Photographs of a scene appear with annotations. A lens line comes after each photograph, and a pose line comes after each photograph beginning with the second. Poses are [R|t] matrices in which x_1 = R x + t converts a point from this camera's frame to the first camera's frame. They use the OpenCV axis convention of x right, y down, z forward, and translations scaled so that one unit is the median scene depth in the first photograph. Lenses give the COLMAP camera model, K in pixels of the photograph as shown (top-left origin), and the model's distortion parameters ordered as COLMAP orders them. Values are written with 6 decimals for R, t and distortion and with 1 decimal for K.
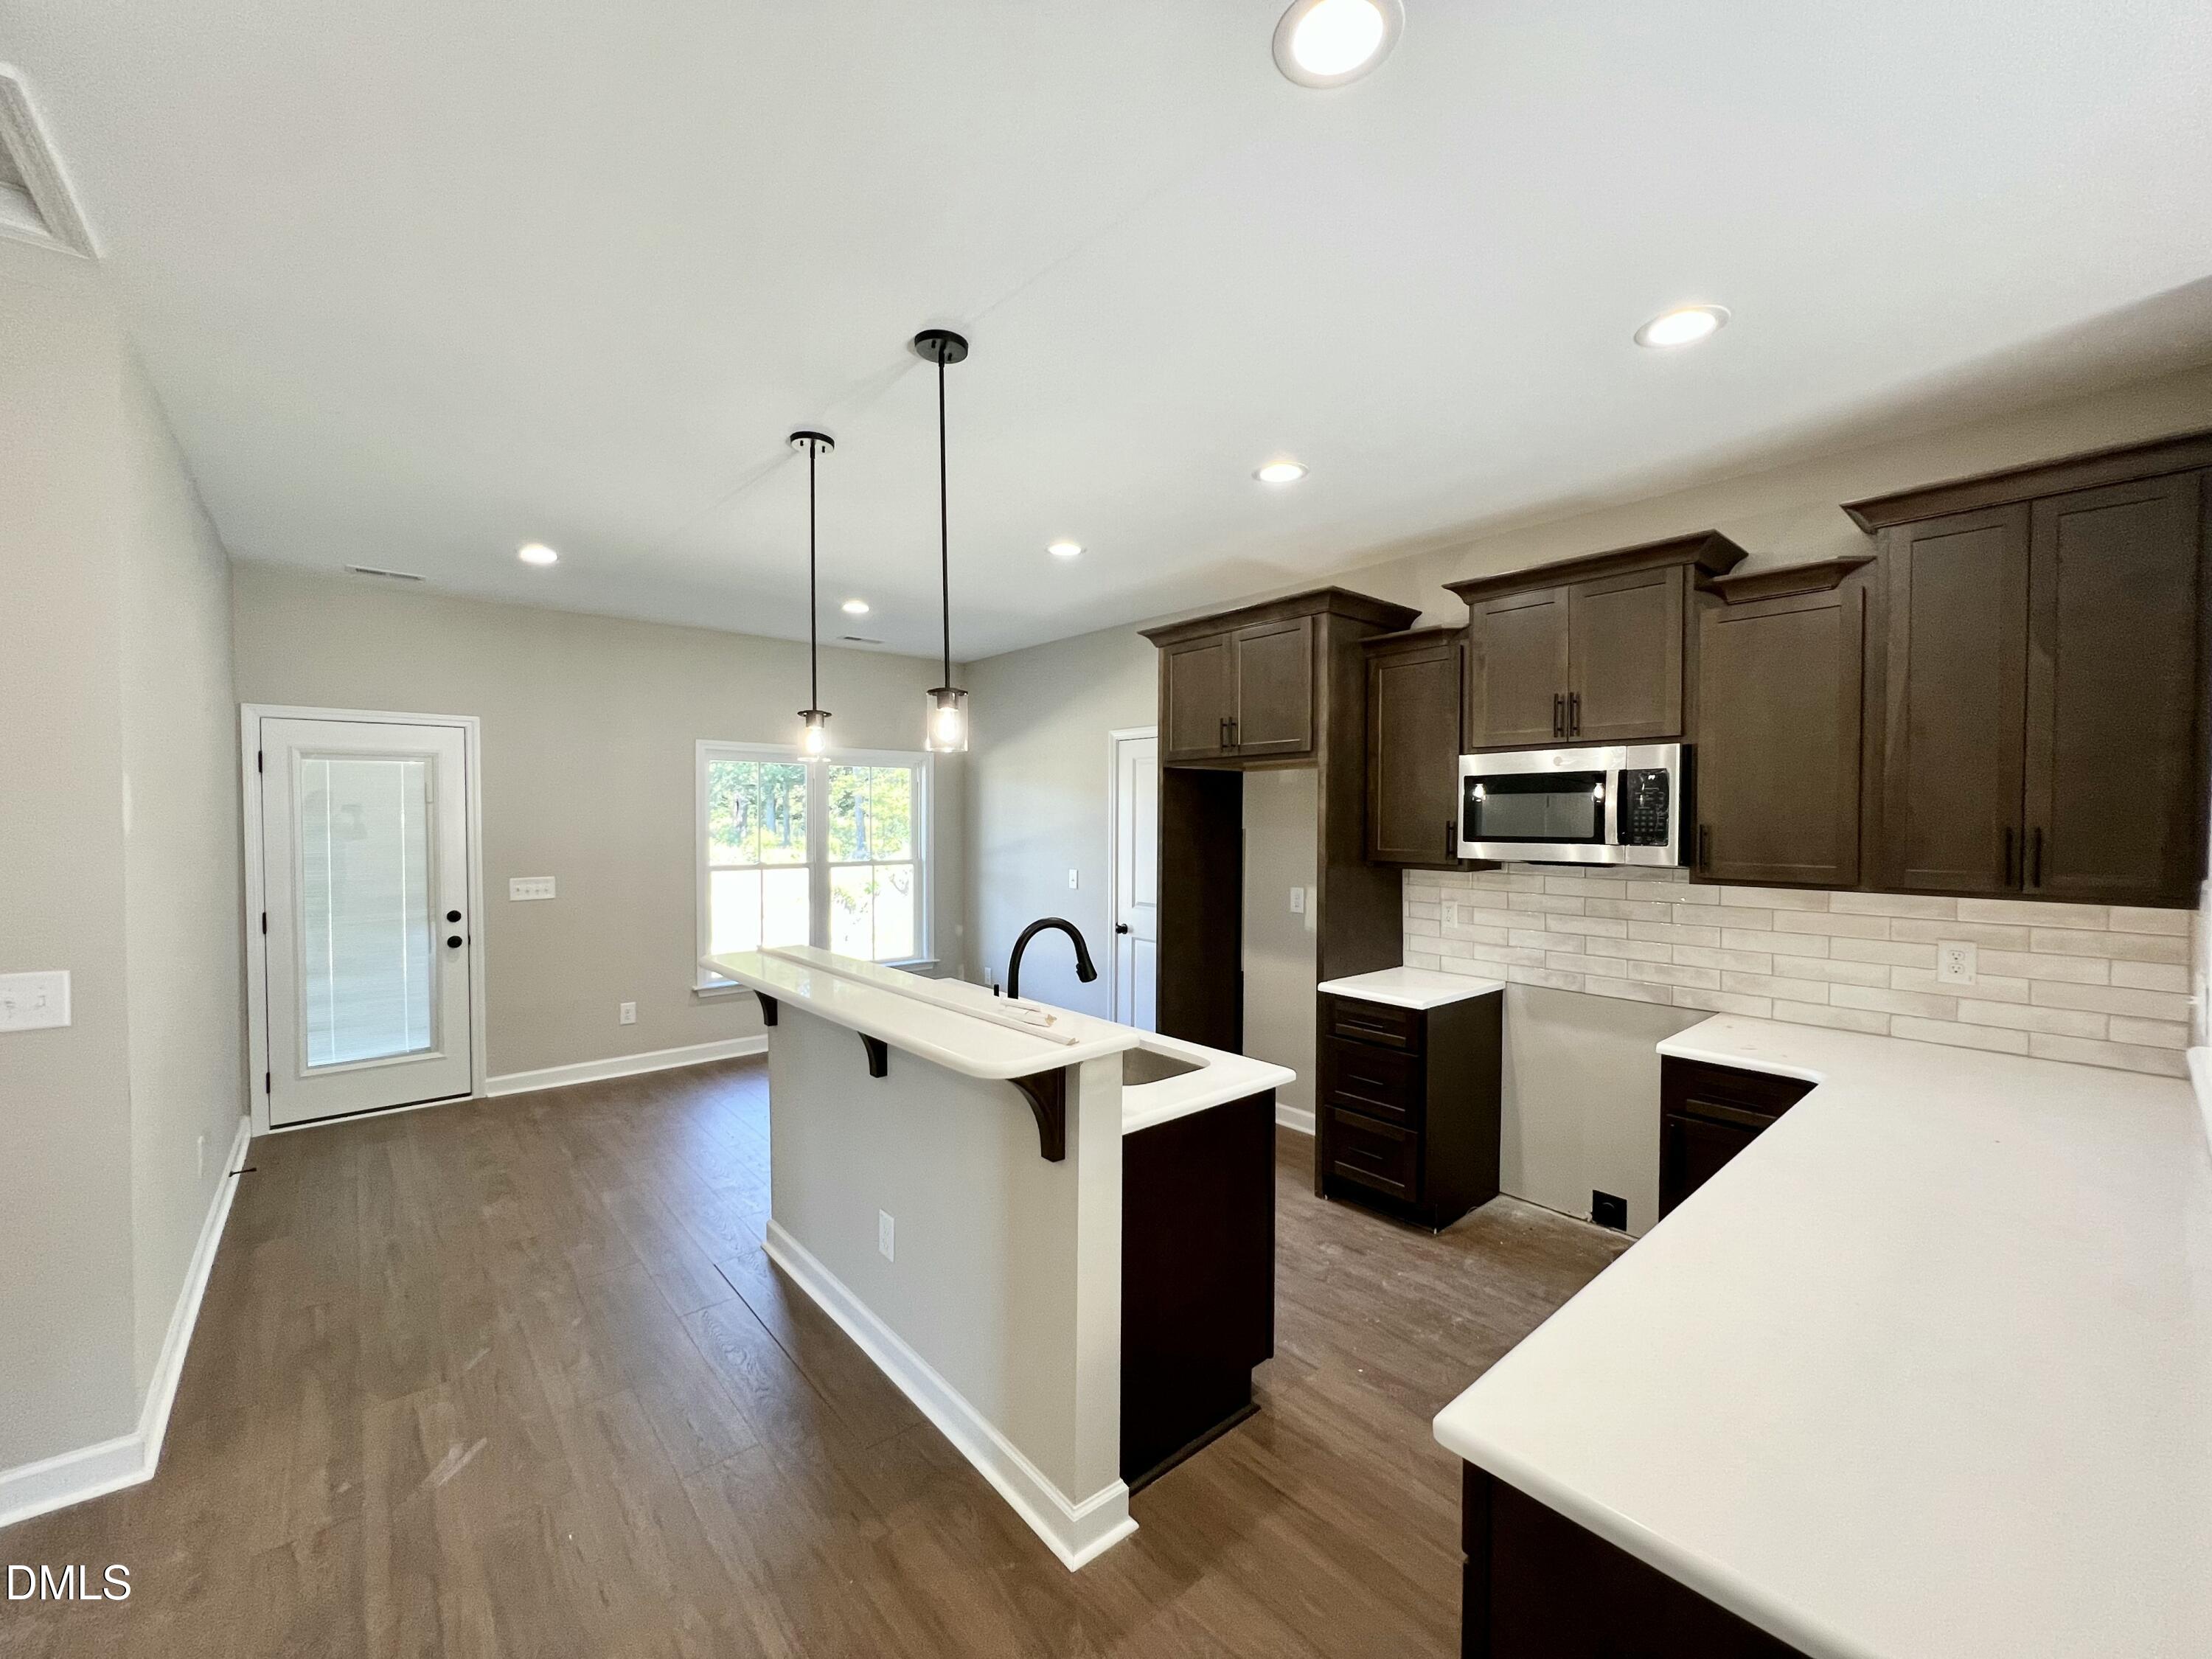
lens RADIAL K [[888.2, 0, 1105.8], [0, 888.2, 842.9], [0, 0, 1]] dist [-0.000826, 0.000919]
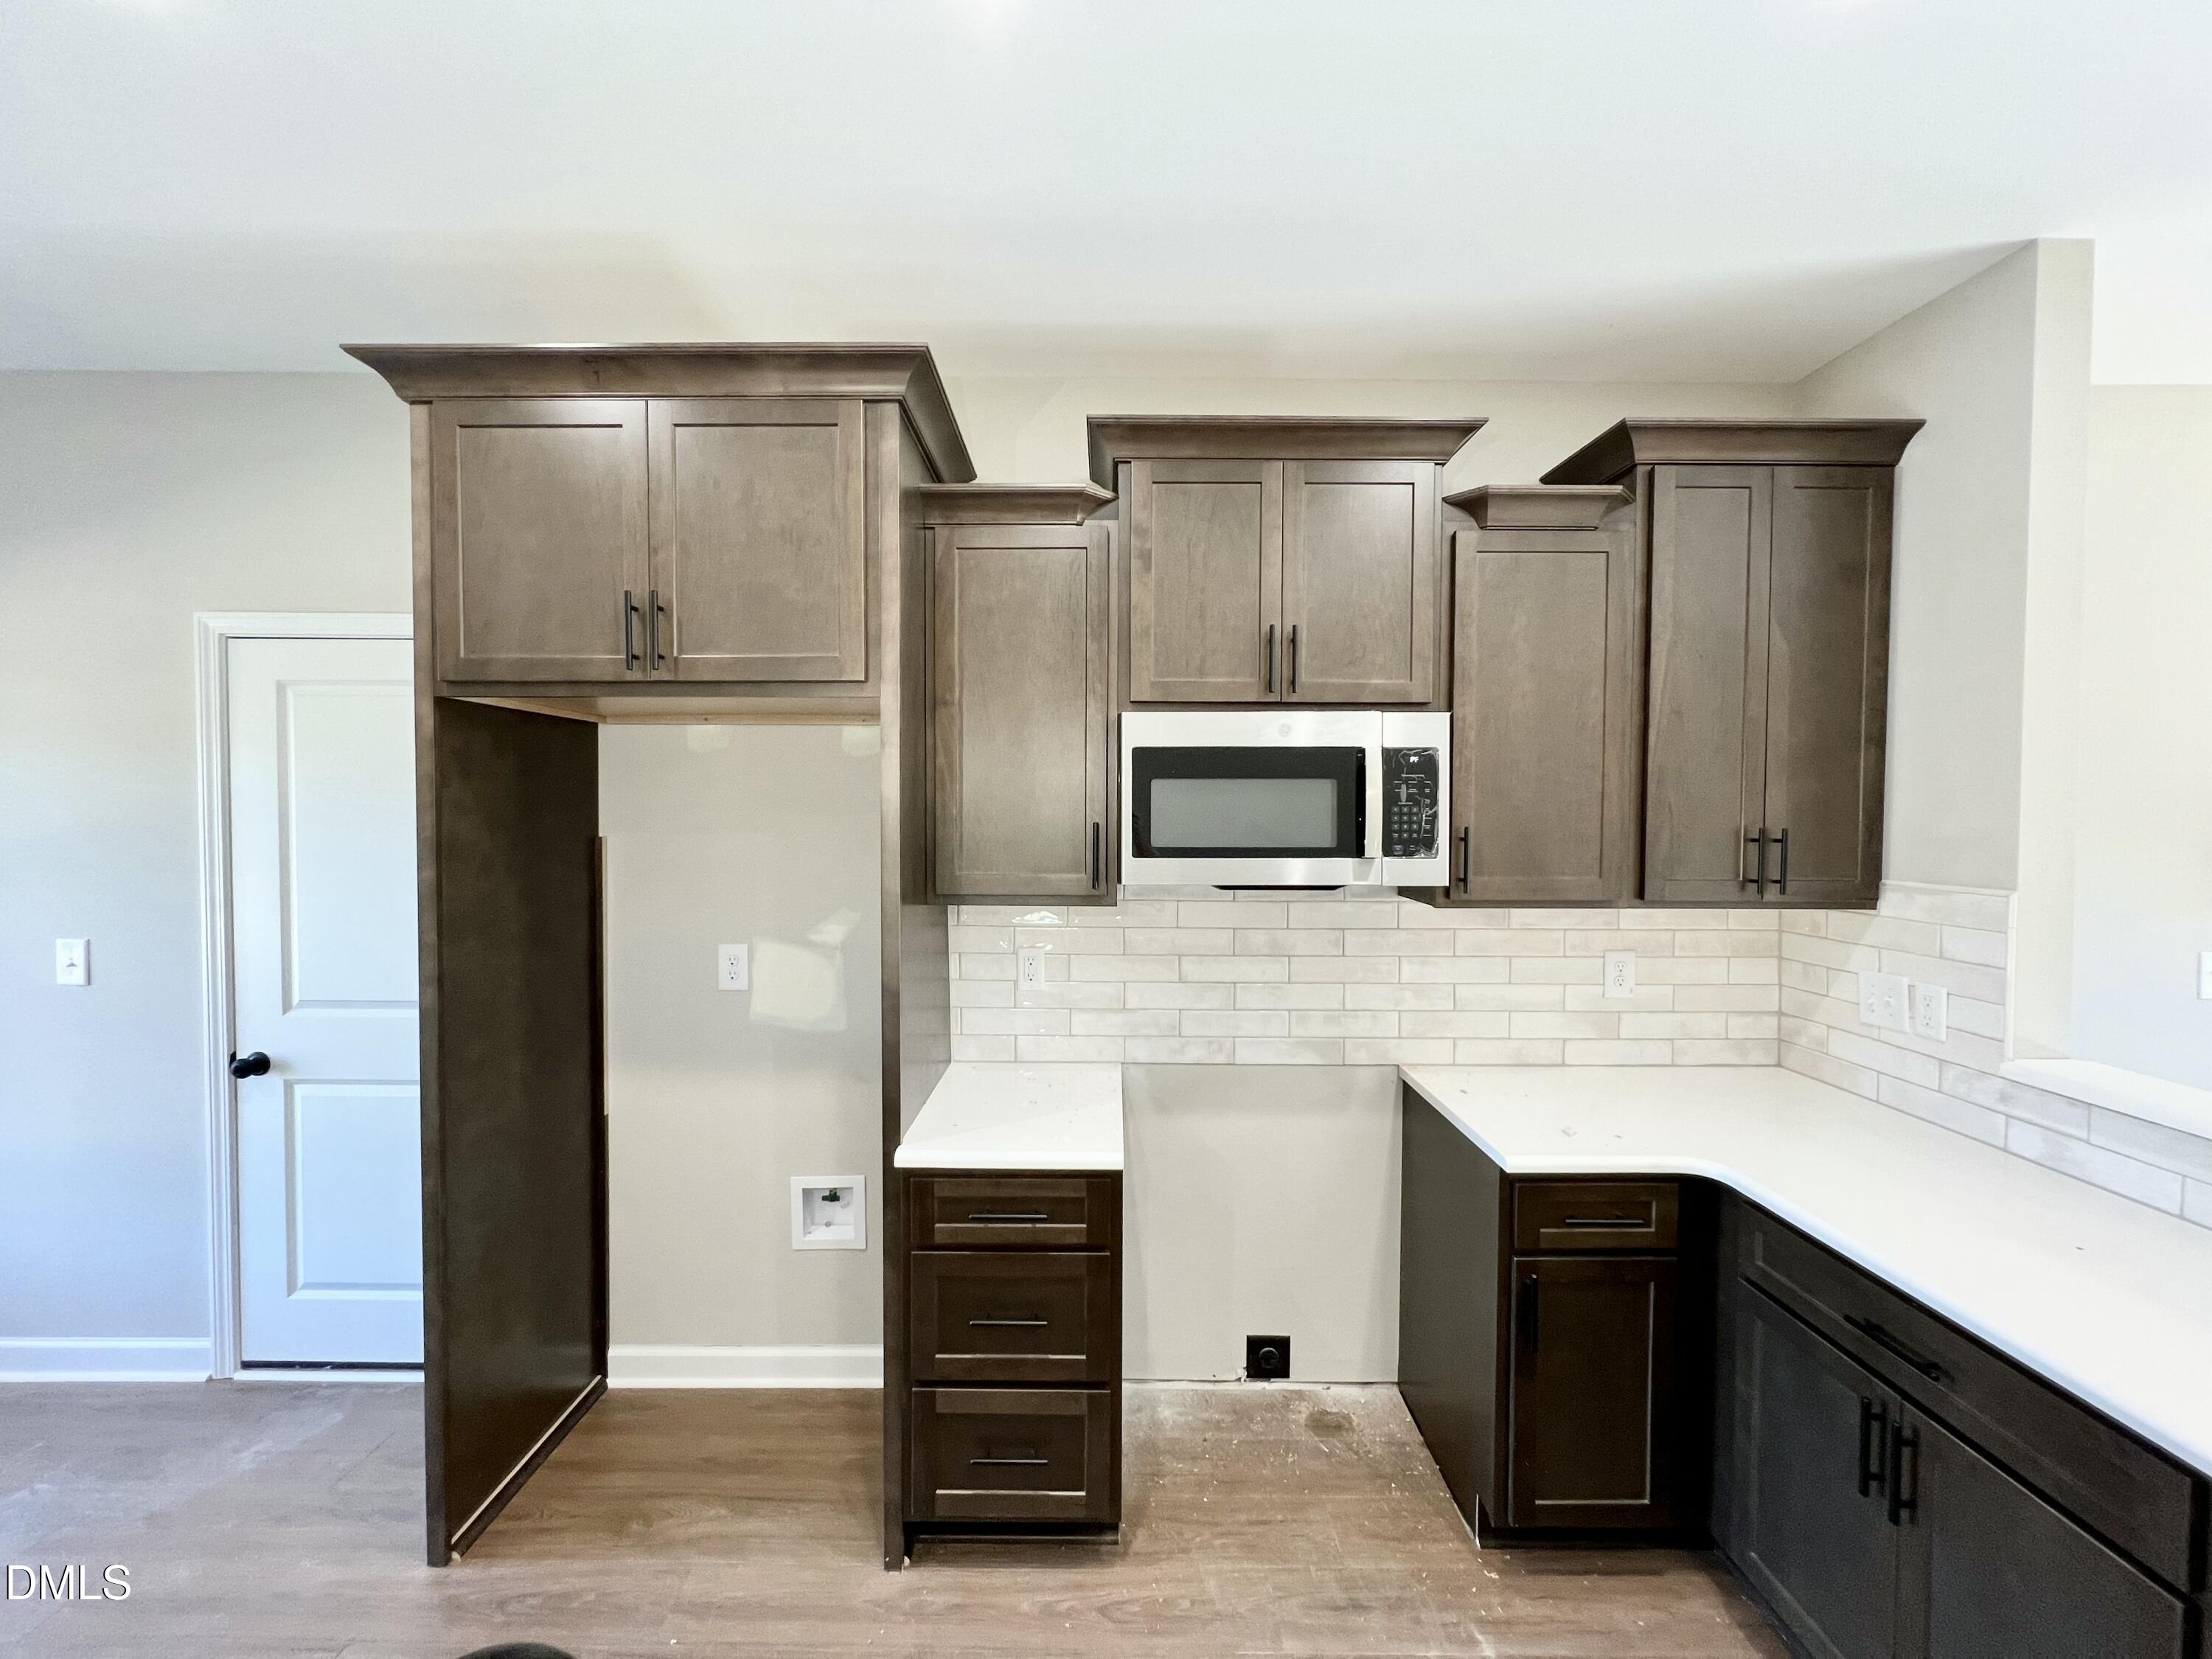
lens RADIAL K [[888.2, 0, 1105.6], [0, 888.2, 834.6], [0, 0, 1]] dist [-0.000826, 0.000919]
pose [[0.652445, -0.023810, 0.757462, -0.059917], [0.020352, 0.999696, 0.013894, -0.025893], [-0.757563, 0.006350, 0.652731, 0.638011]]
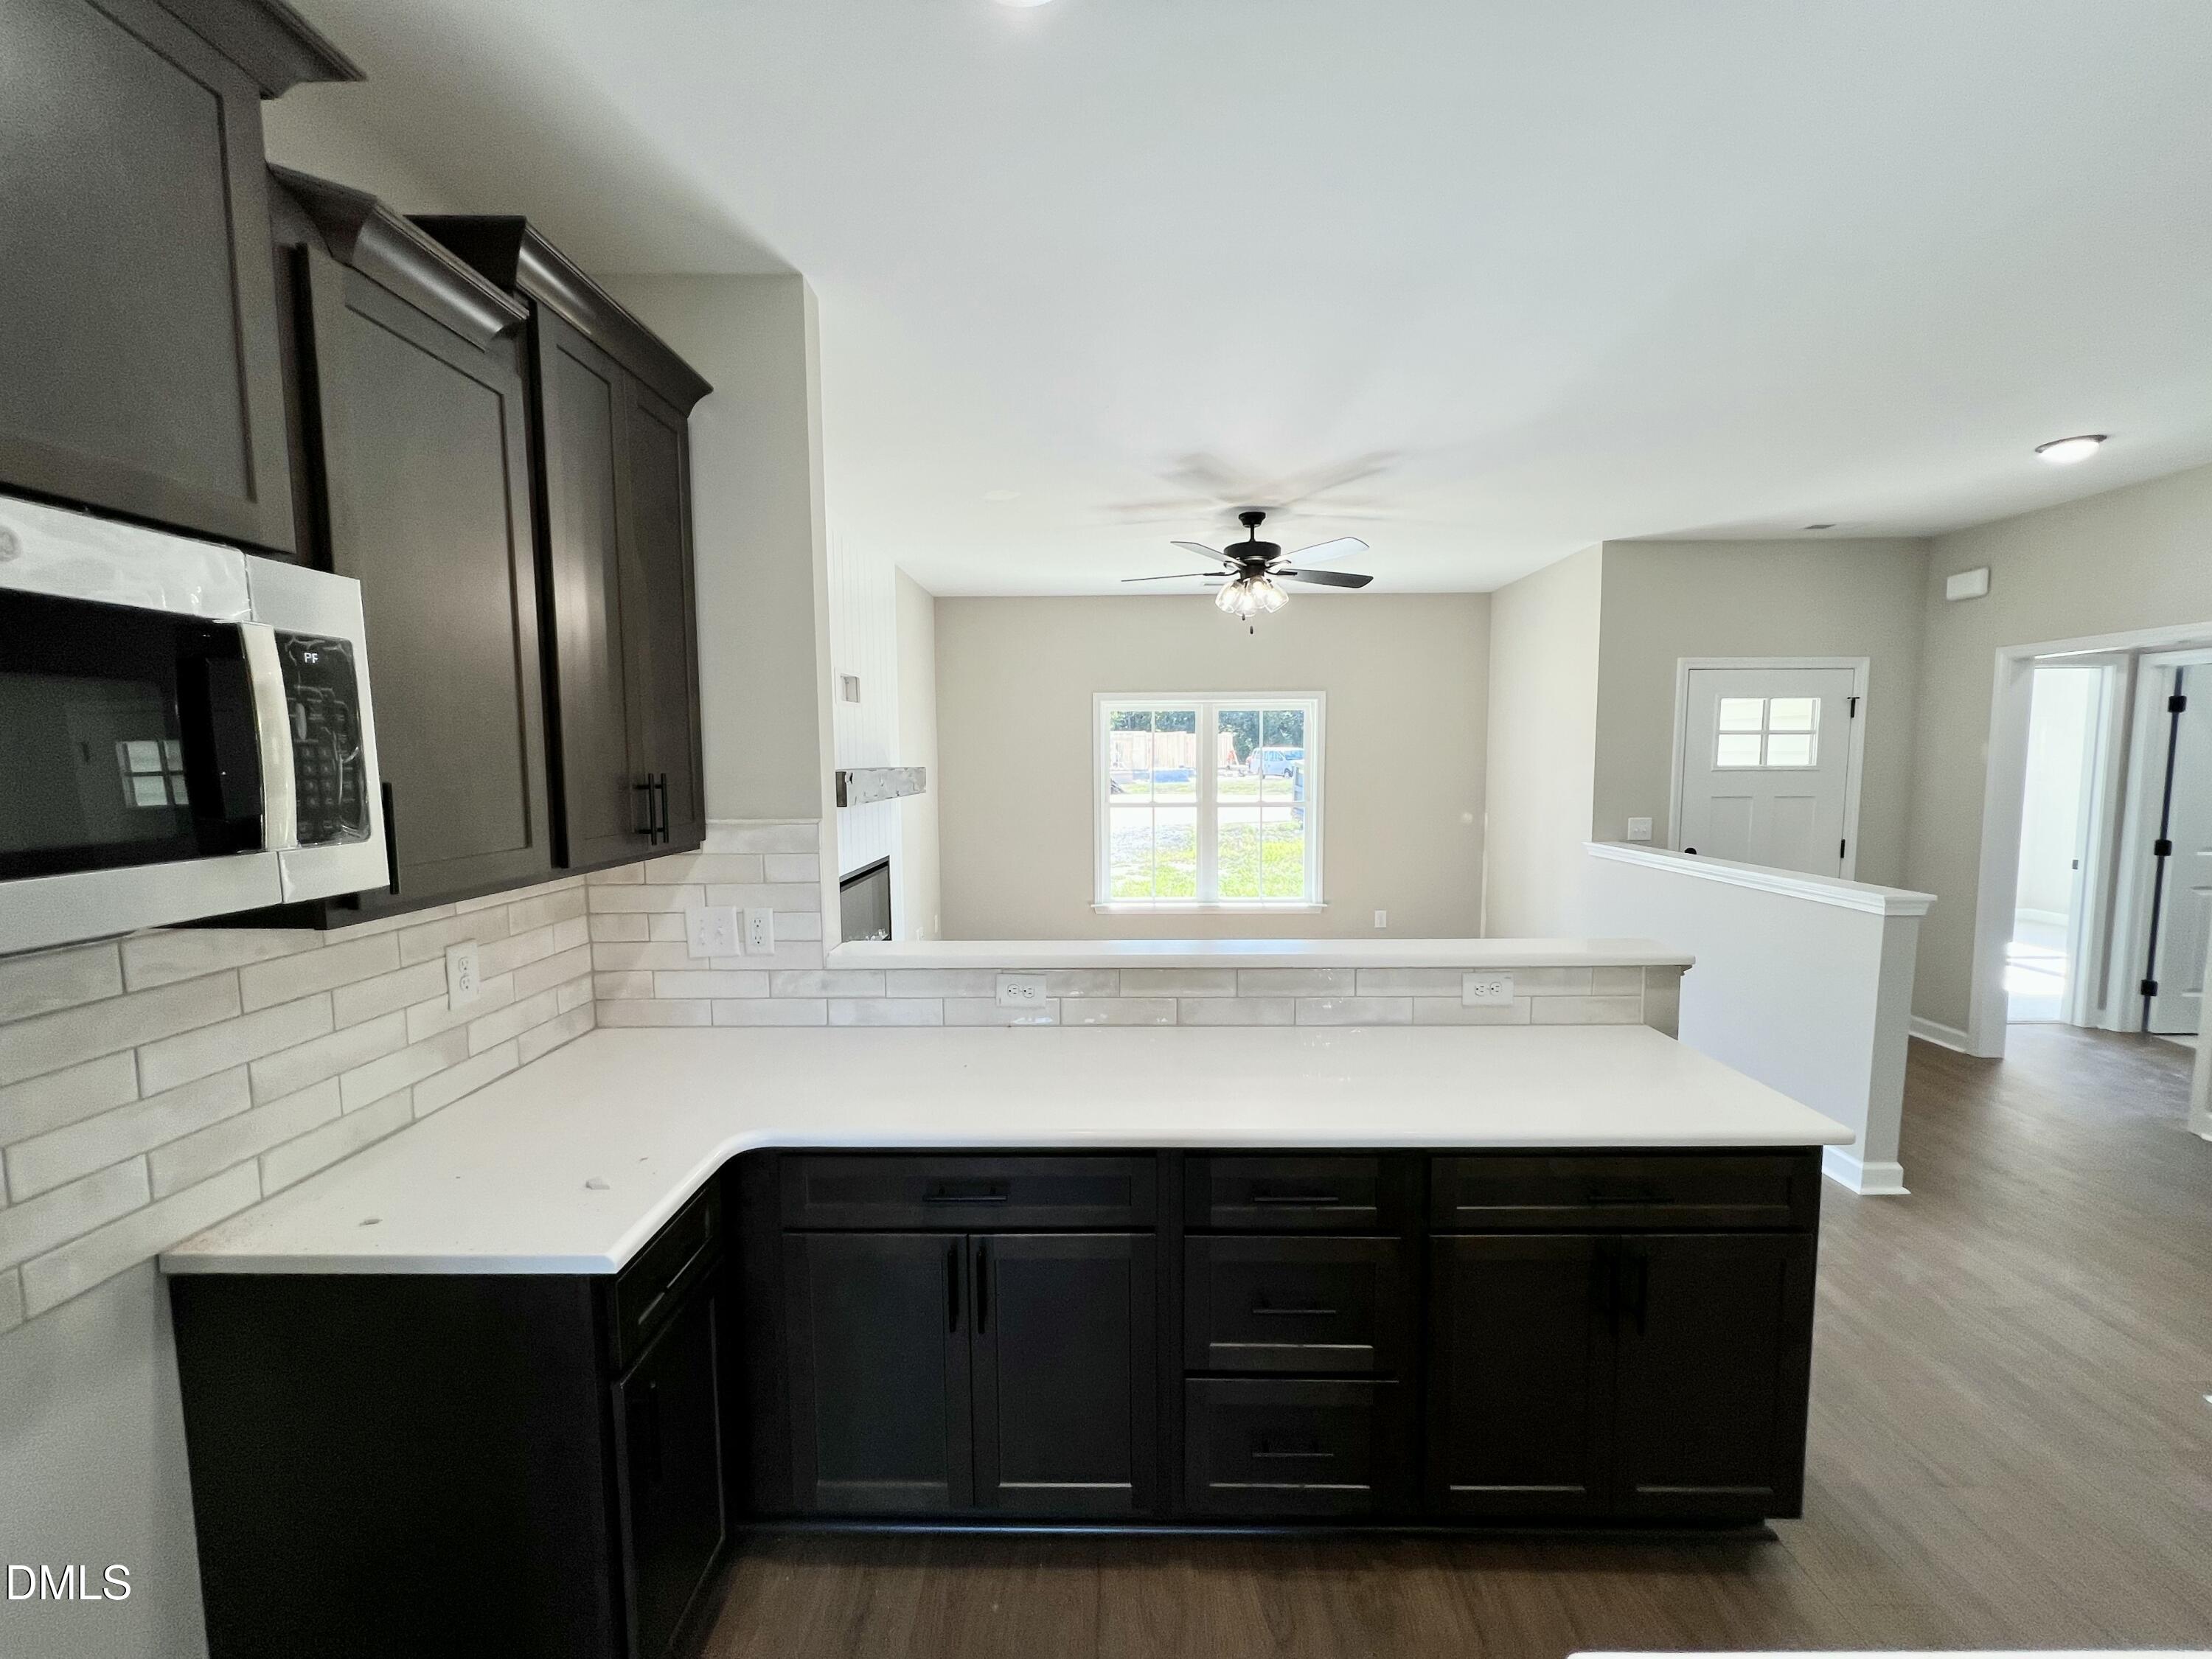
lens RADIAL K [[888.2, 0, 1105.2], [0, 888.2, 834.7], [0, 0, 1]] dist [-0.000826, 0.000919]
pose [[-0.744216, -0.056213, 0.665569, 0.107205], [0.024210, 0.993527, 0.110983, -0.029638], [-0.667500, 0.098709, -0.738038, 0.925061]]
